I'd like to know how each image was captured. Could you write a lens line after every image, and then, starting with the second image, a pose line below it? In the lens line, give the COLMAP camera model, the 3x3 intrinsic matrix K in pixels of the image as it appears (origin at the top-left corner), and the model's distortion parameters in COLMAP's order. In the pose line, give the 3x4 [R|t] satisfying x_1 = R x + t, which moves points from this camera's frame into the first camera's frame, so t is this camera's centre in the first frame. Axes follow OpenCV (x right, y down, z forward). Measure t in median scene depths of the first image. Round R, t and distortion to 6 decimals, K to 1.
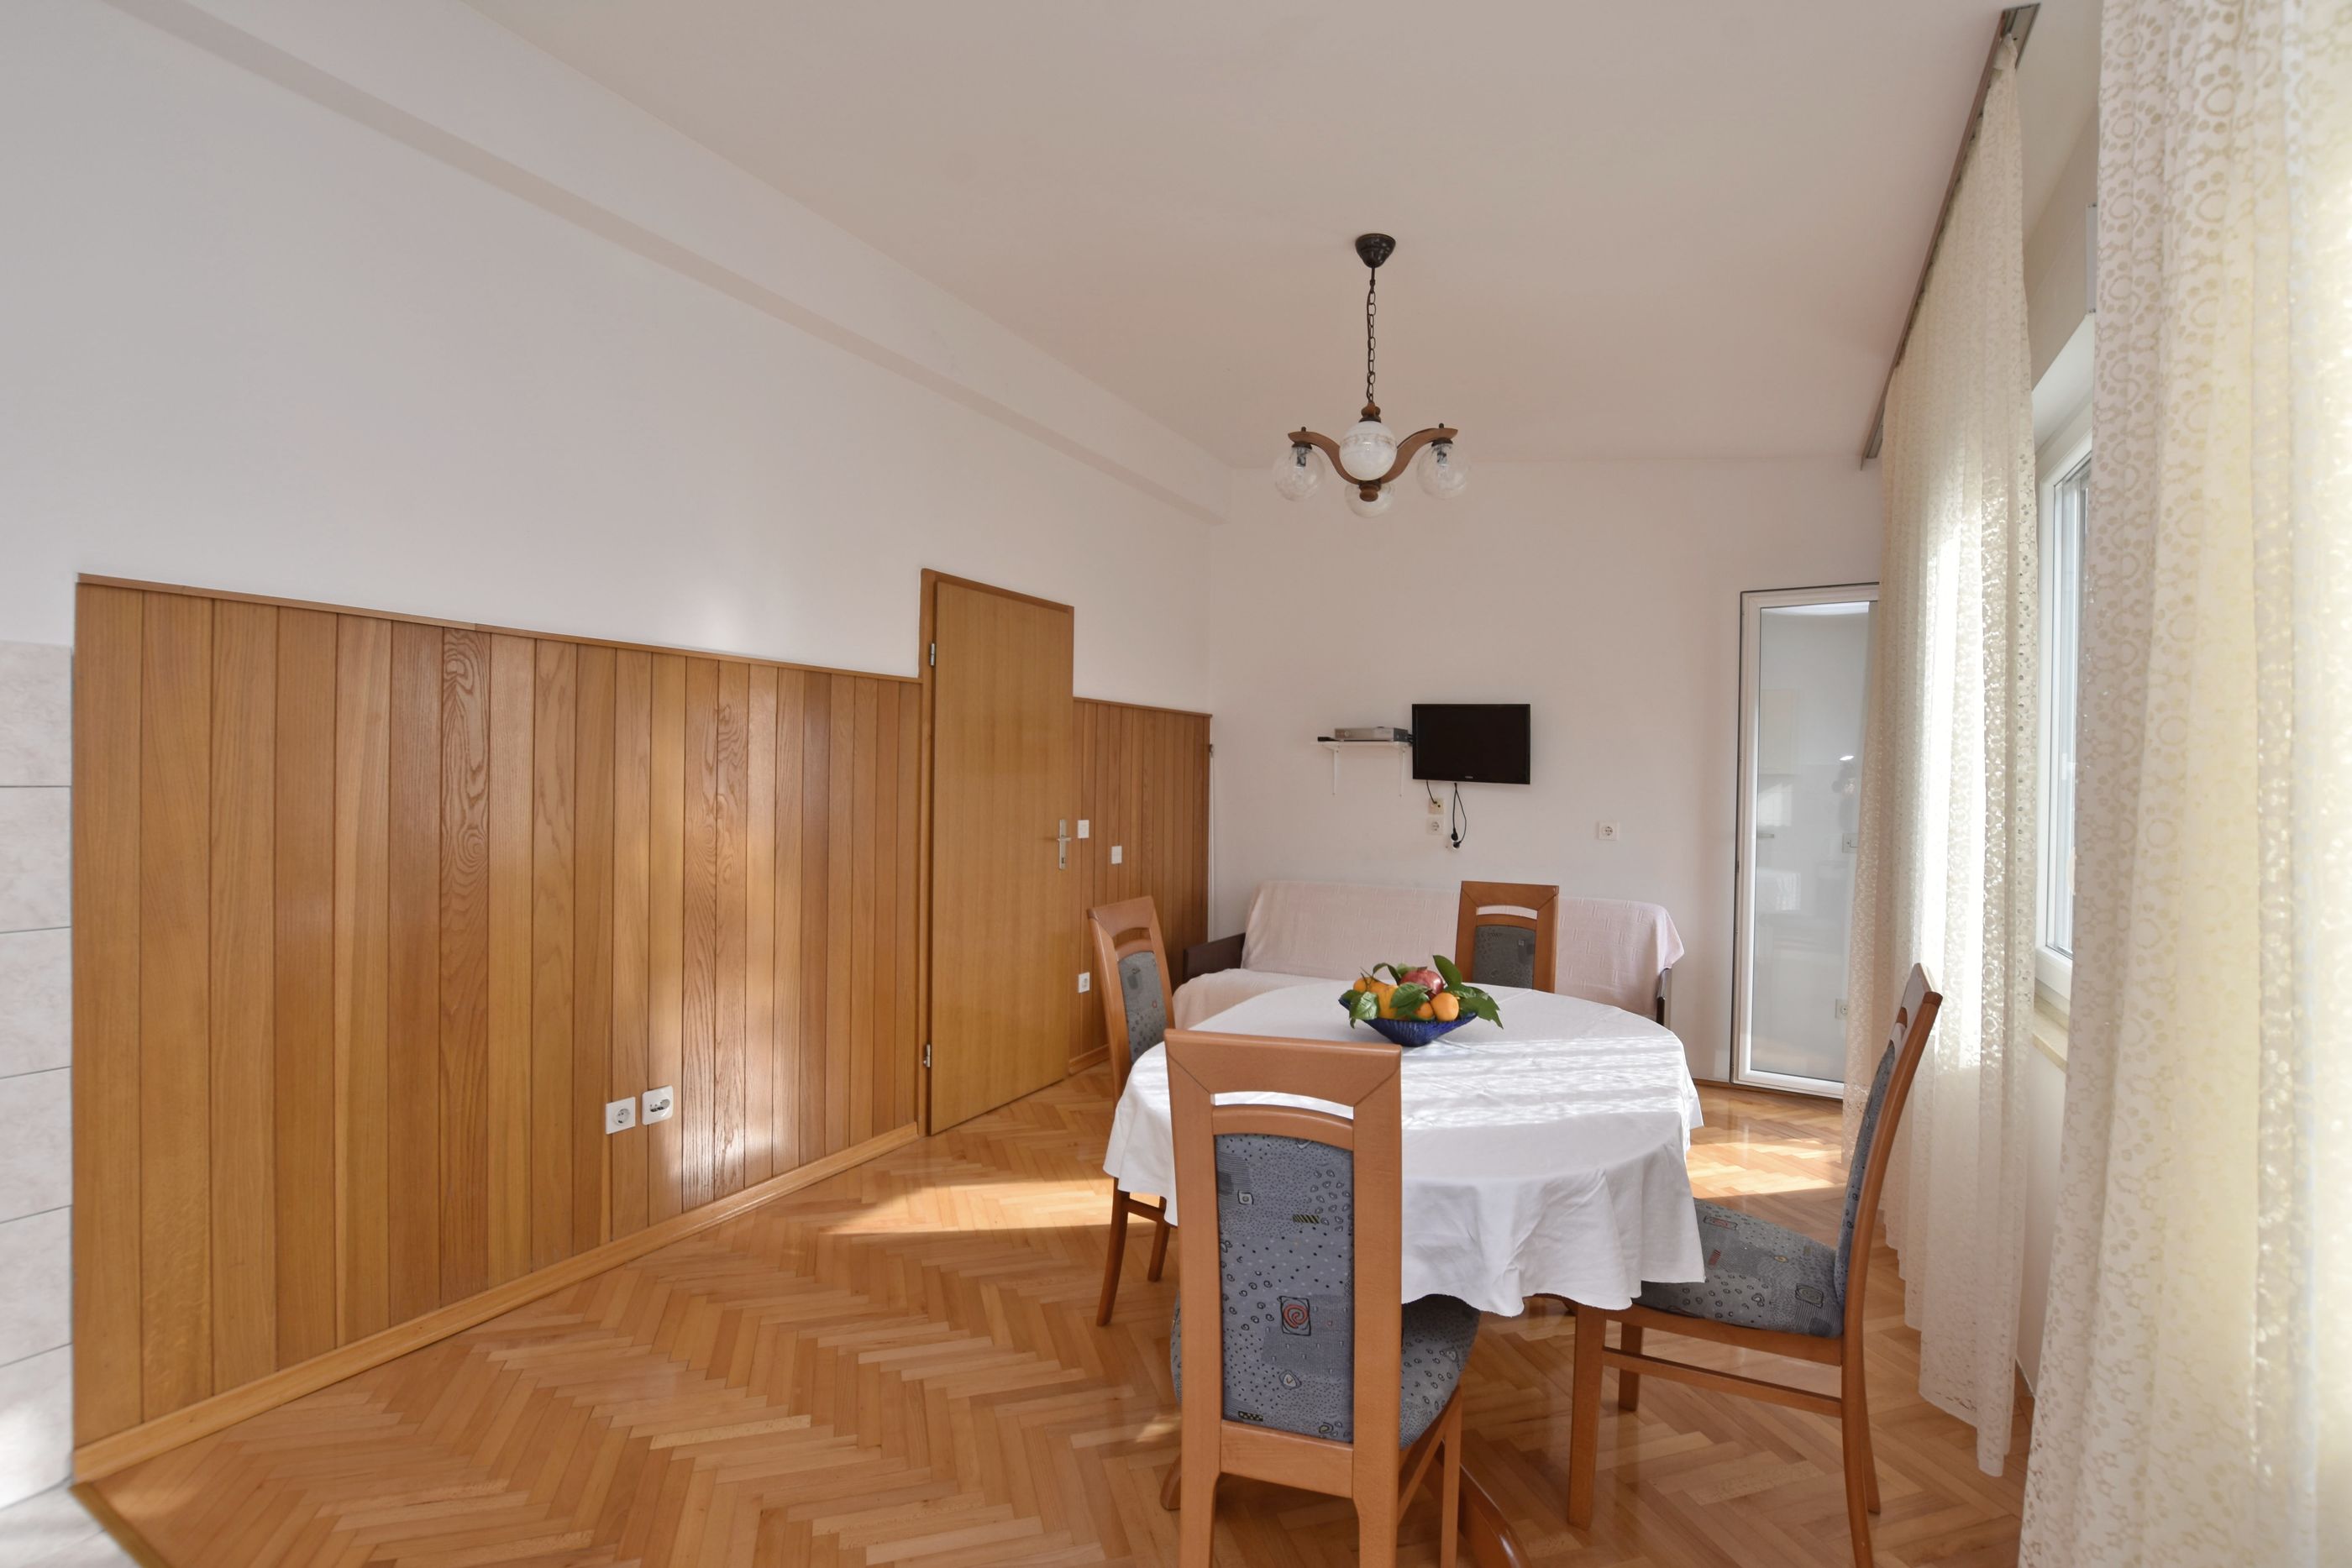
lens RADIAL K [[1059.8, 0, 1176.0], [0, 1059.8, 784.0], [0, 0, 1]] dist [-0.009122, 0.000077]
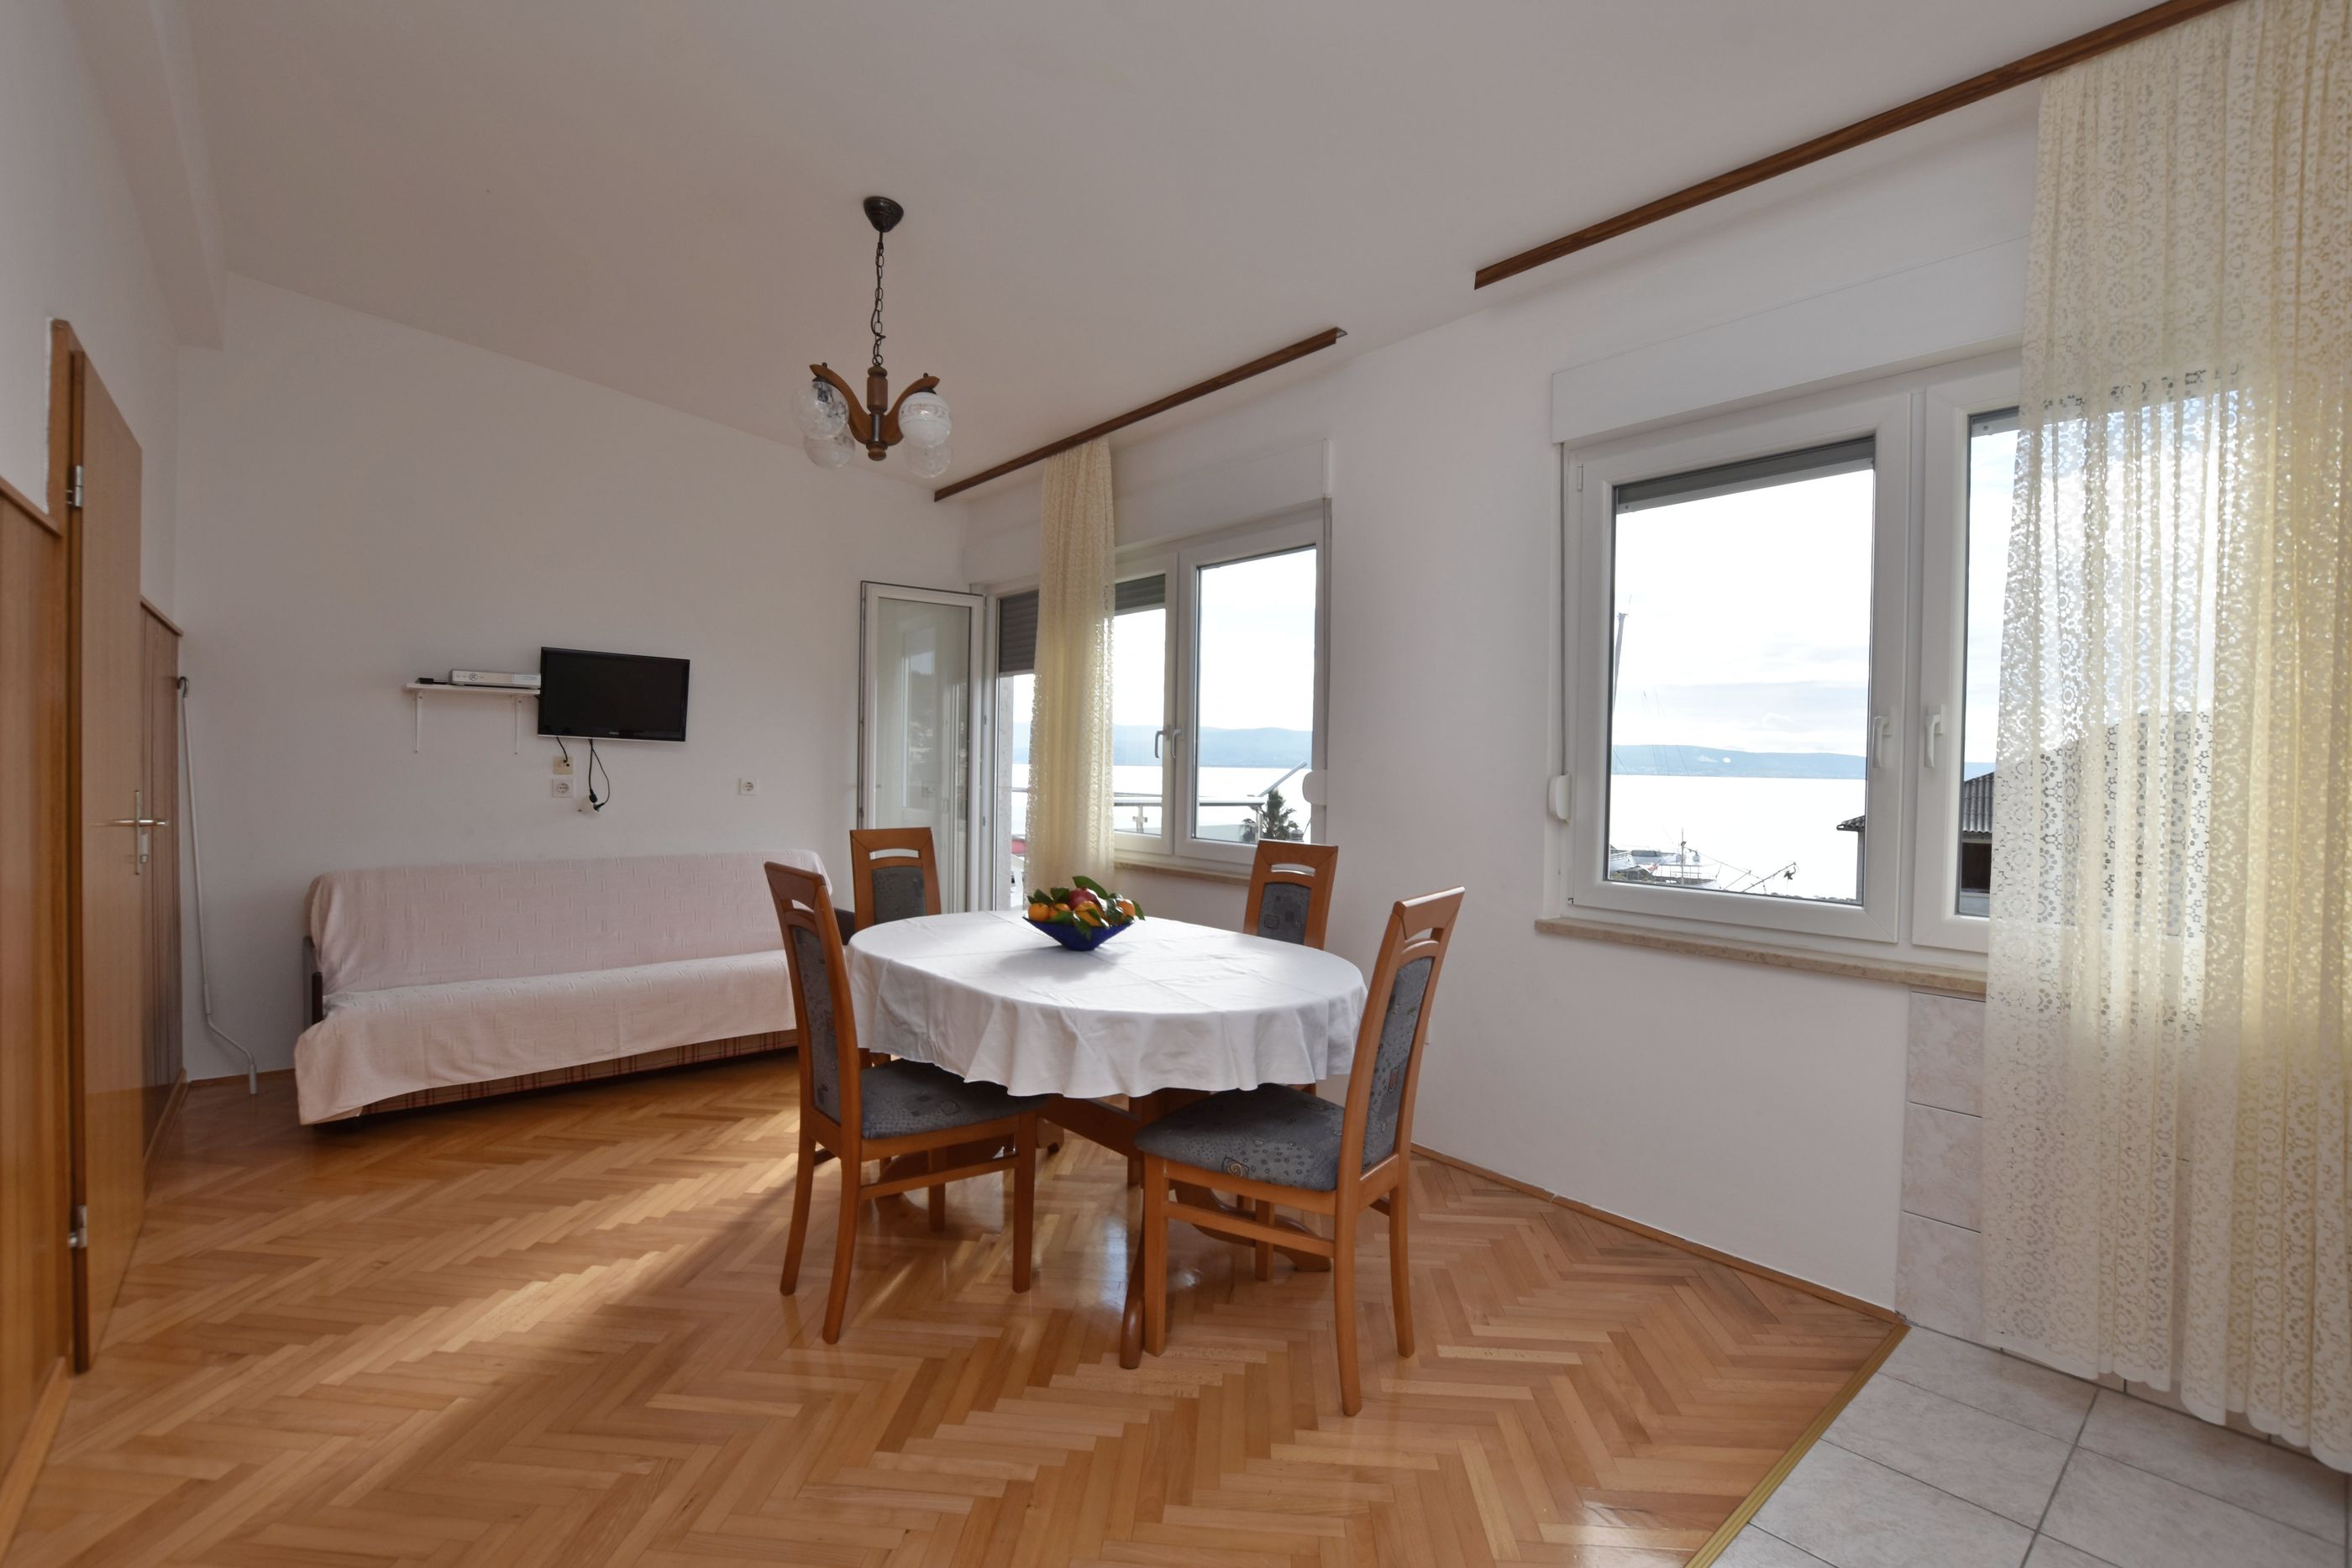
lens RADIAL K [[1031.5, 0, 1176.0], [0, 1031.5, 784.0], [0, 0, 1]] dist [-0.015097, 0.000400]
pose [[0.354679, -0.027063, 0.934596, -0.405757], [-0.004555, 0.999519, 0.030672, 0.008361], [-0.934977, -0.015135, 0.354385, 0.232364]]
